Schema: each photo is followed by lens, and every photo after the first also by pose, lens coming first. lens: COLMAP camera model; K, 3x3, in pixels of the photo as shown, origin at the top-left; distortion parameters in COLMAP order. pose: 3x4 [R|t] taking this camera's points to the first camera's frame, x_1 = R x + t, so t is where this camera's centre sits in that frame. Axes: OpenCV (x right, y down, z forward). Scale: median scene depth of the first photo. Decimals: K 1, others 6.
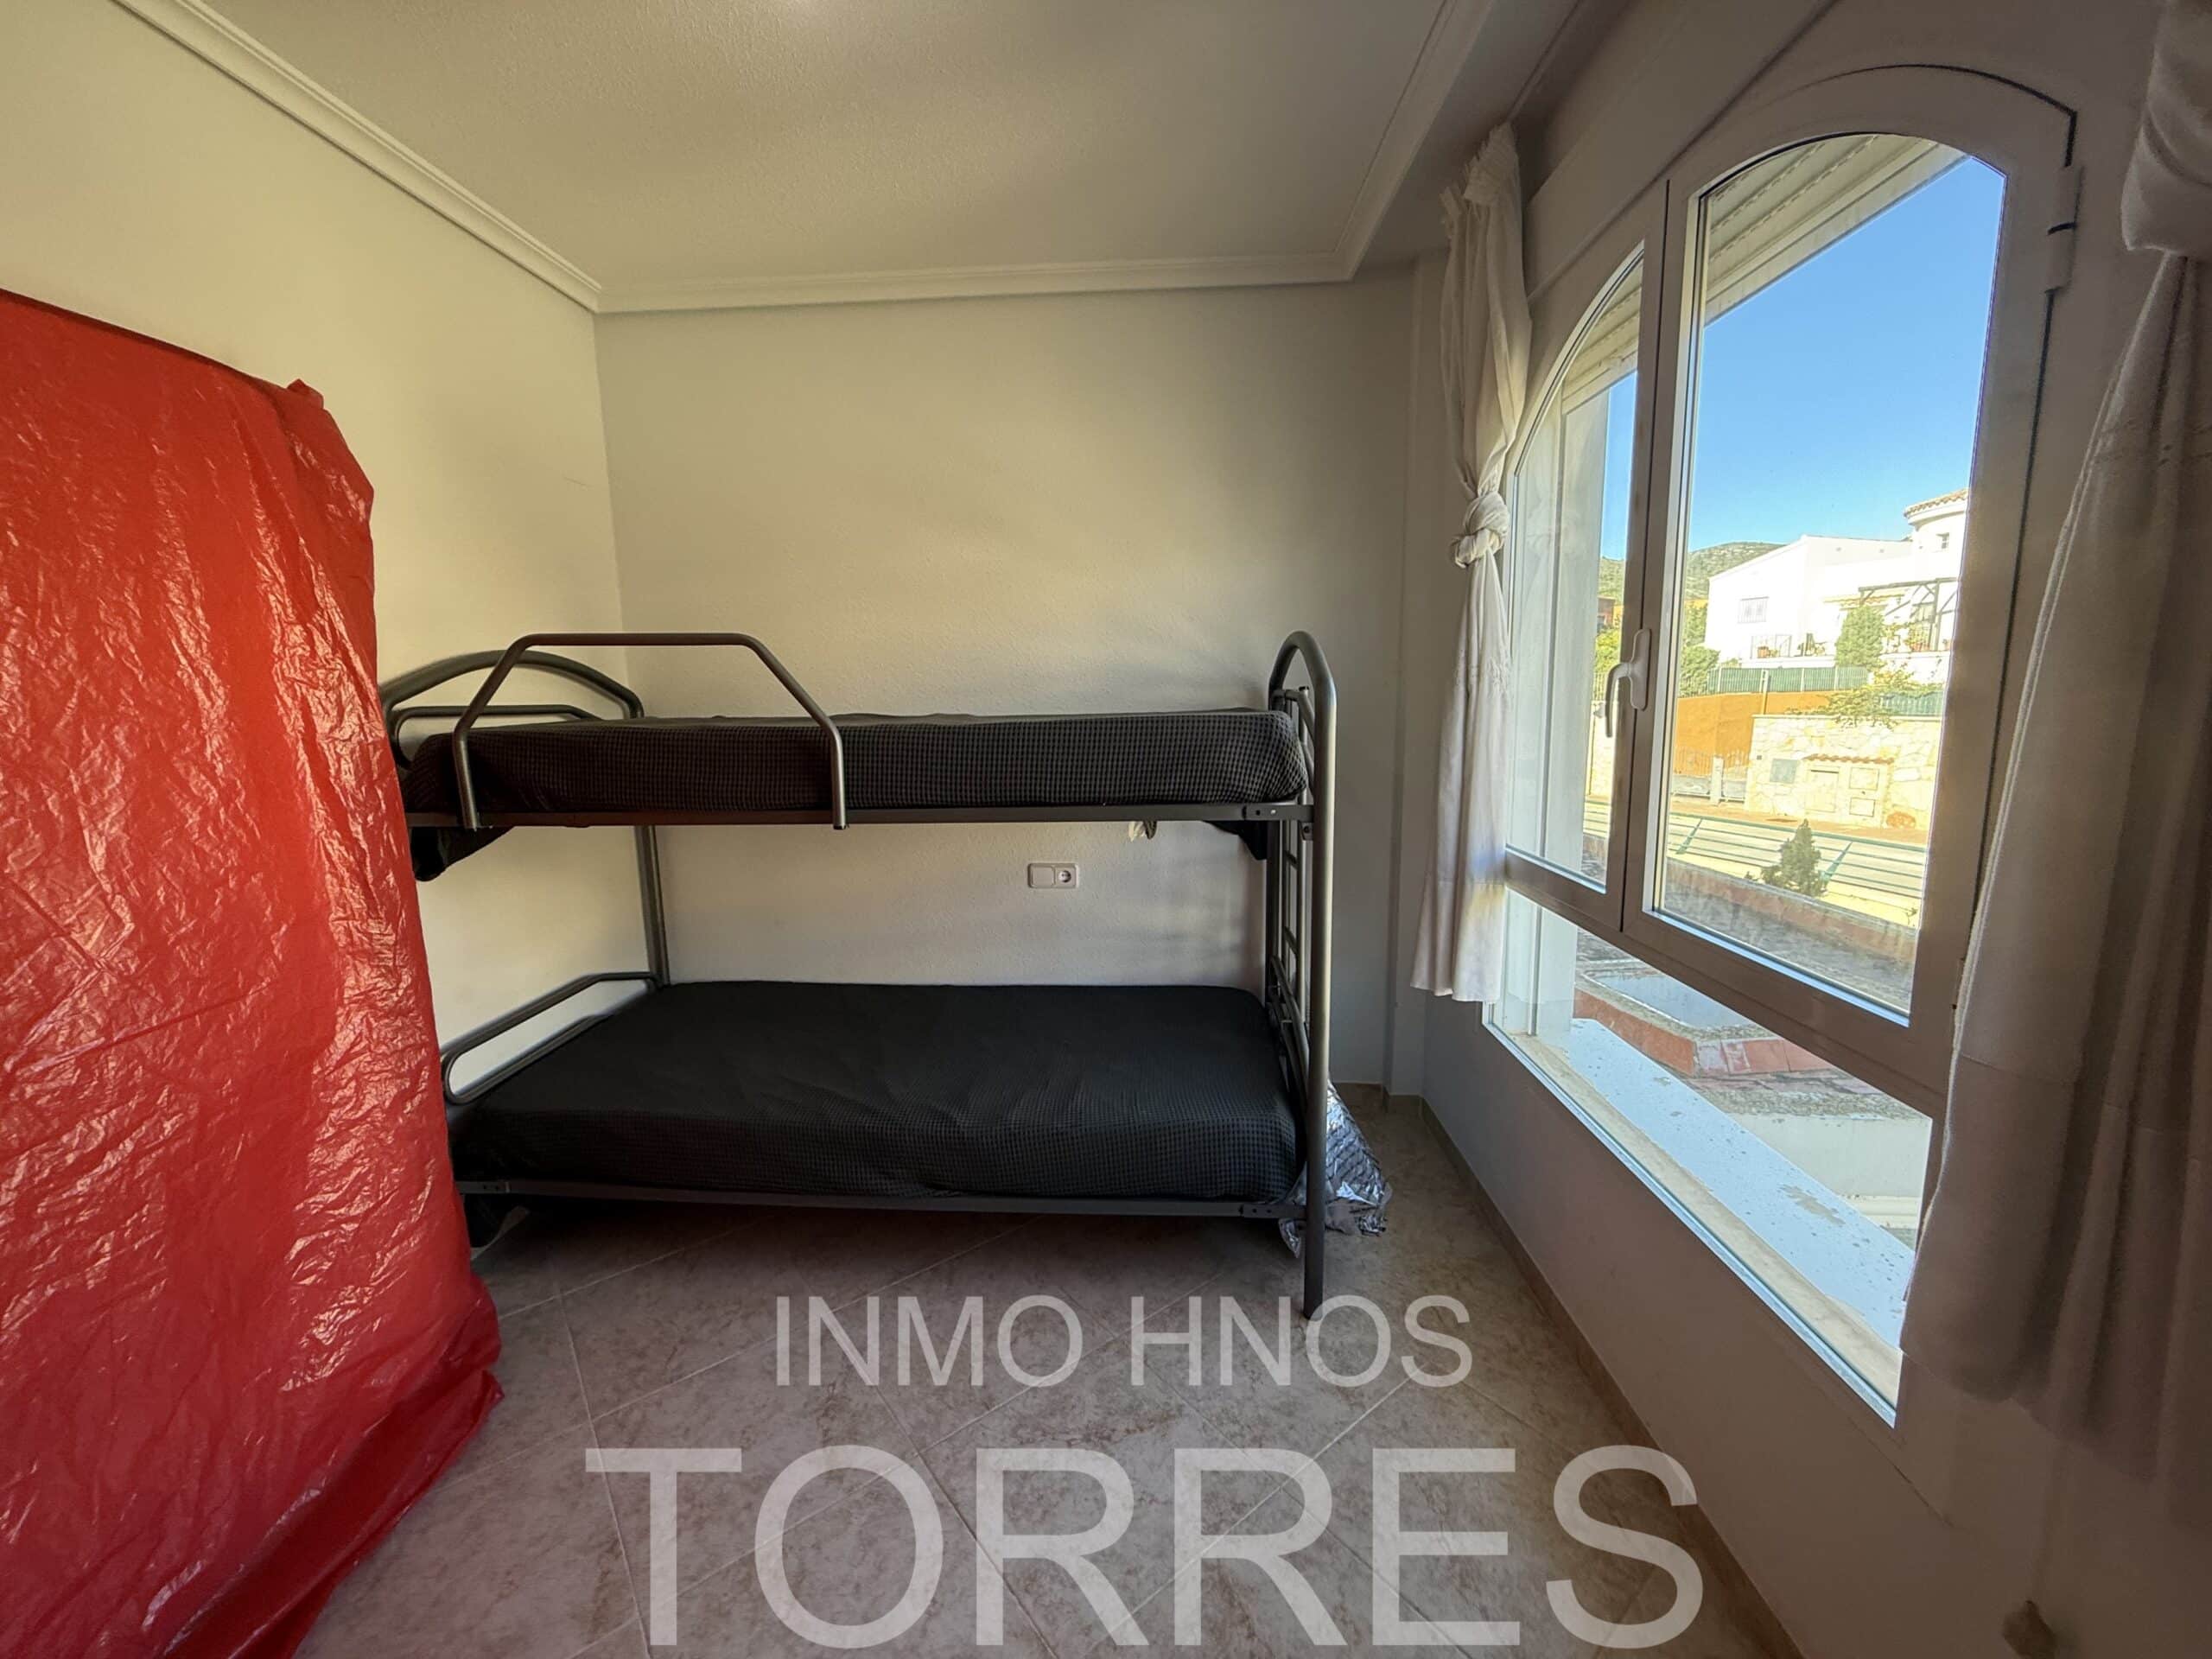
lens RADIAL K [[875.8, 0, 1105.2], [0, 875.8, 827.1], [0, 0, 1]] dist [-0.000148, -0.000244]
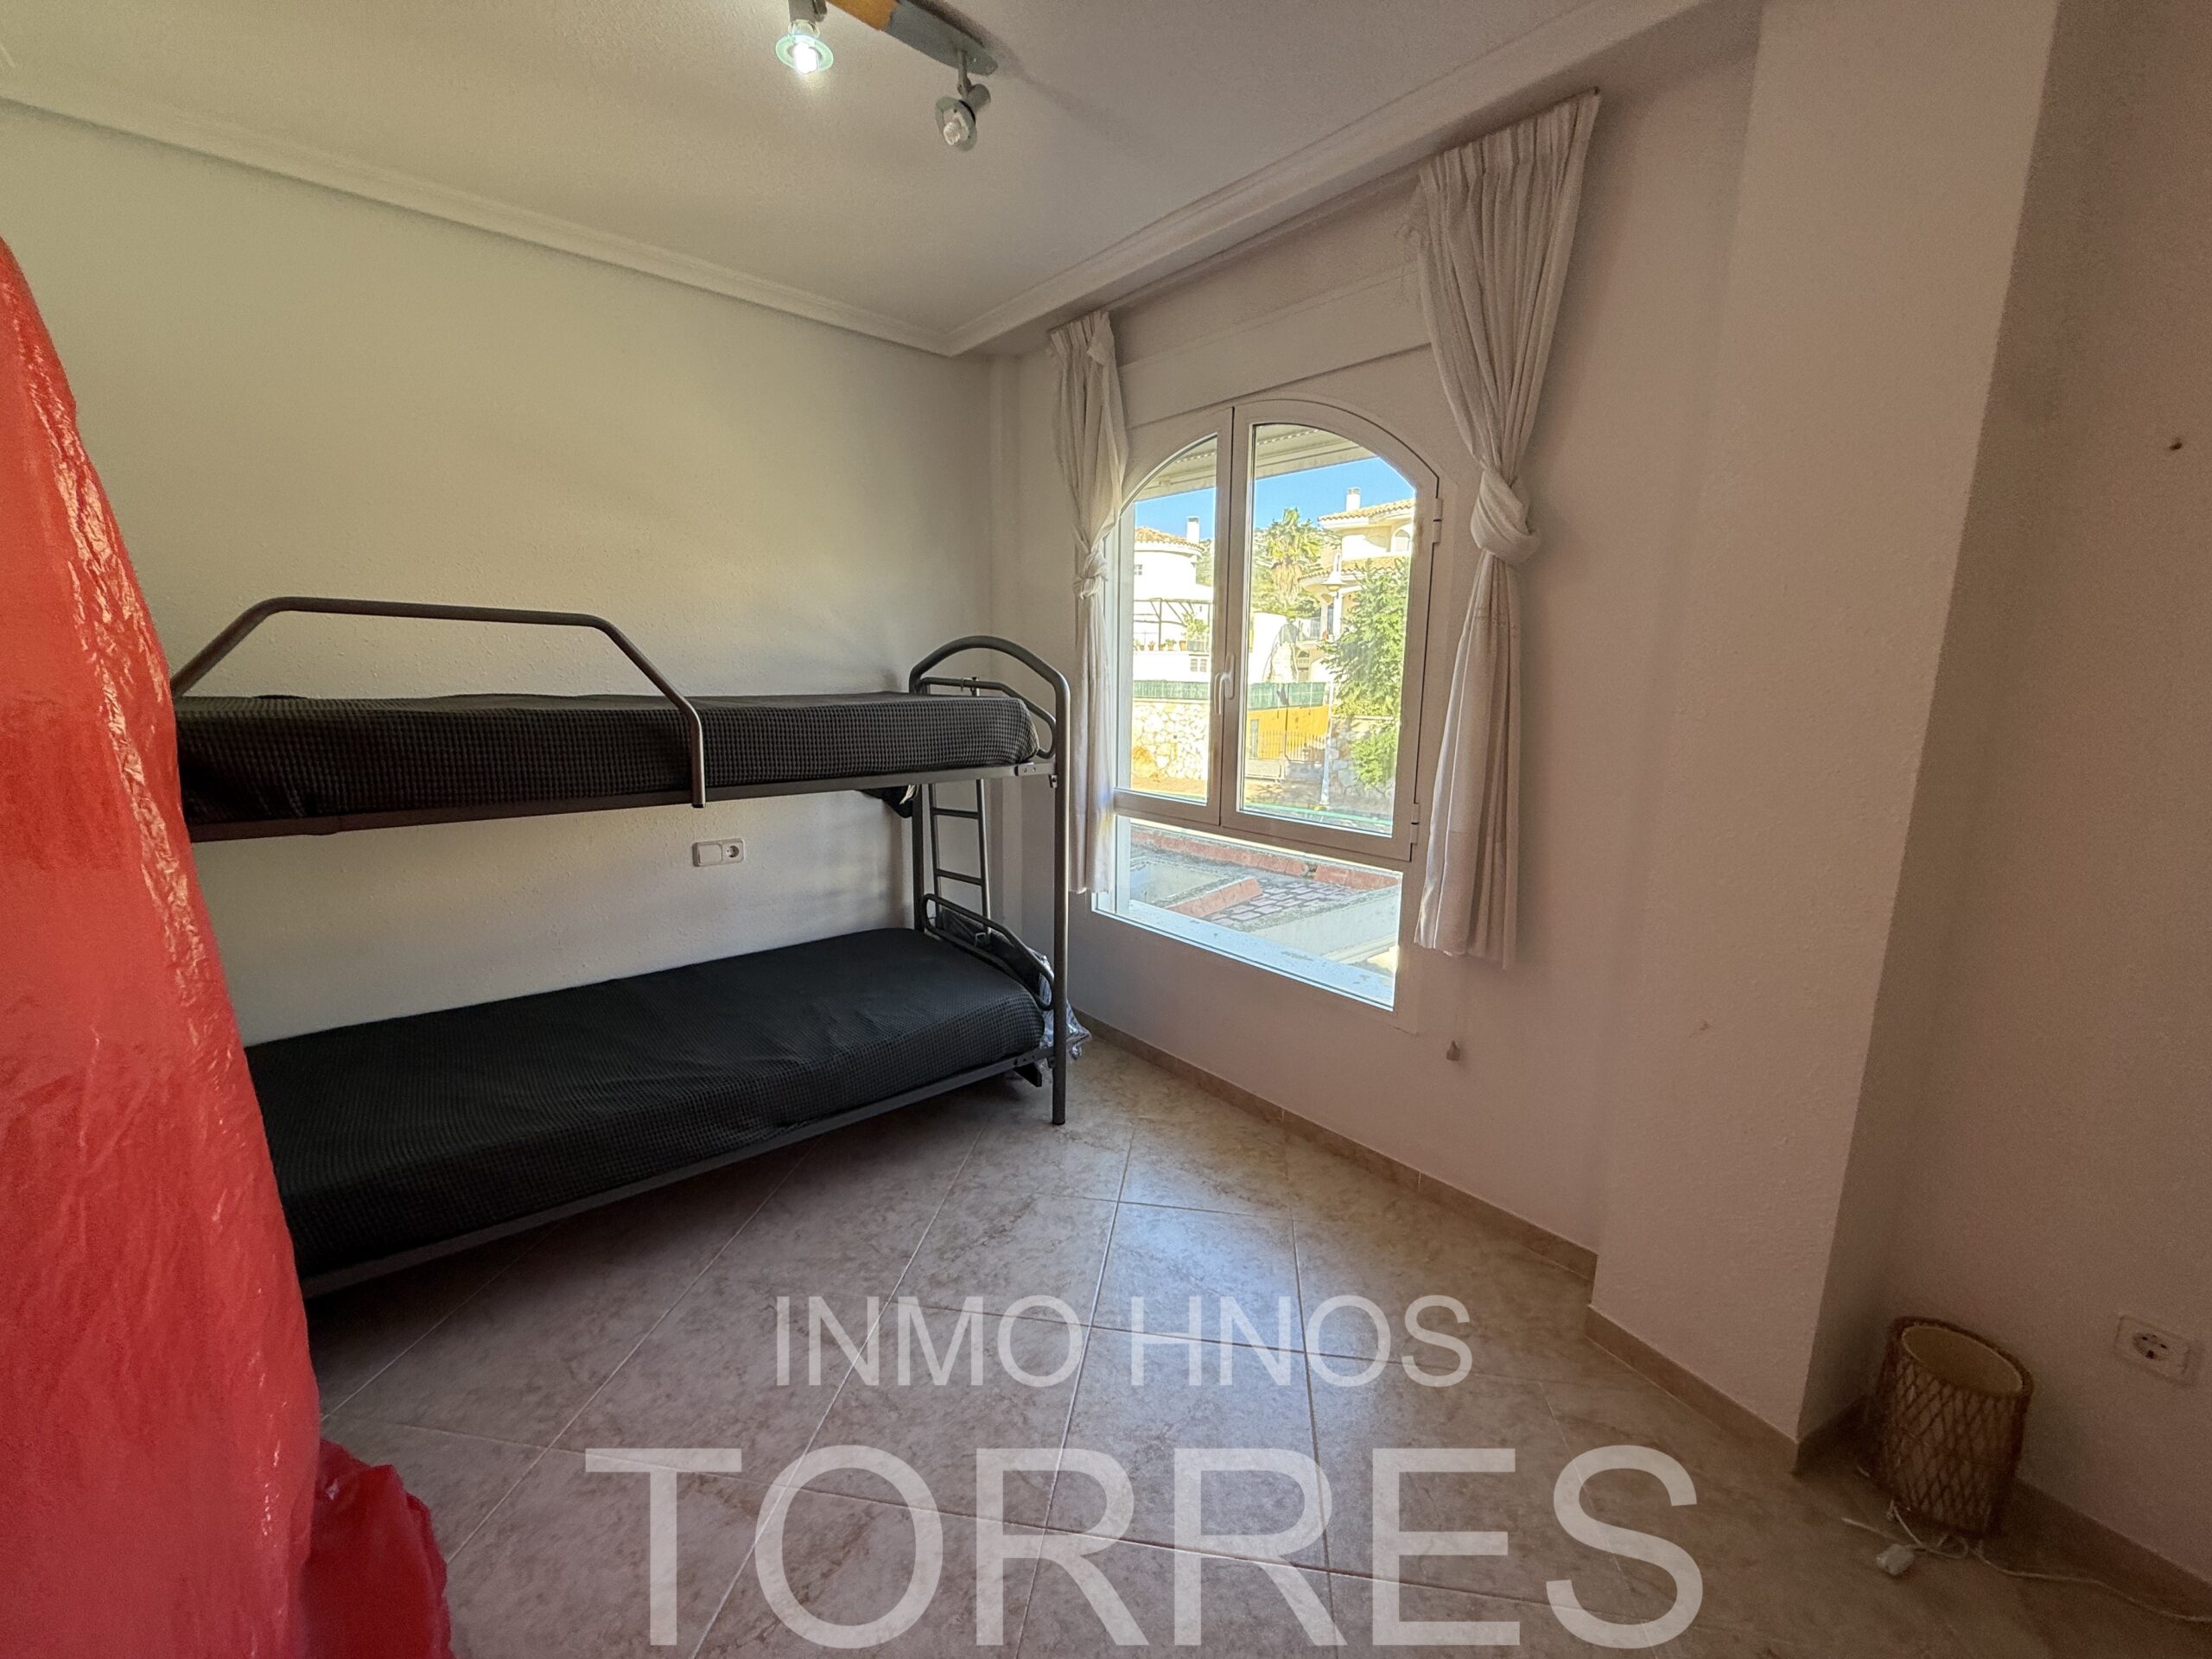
lens RADIAL K [[875.8, 0, 1105.2], [0, 875.8, 827.1], [0, 0, 1]] dist [-0.000148, -0.000244]
pose [[0.721497, -0.096801, 0.685618, -0.613626], [0.079020, 0.995222, 0.057358, 0.003550], [-0.687894, 0.012794, 0.725698, -0.089477]]
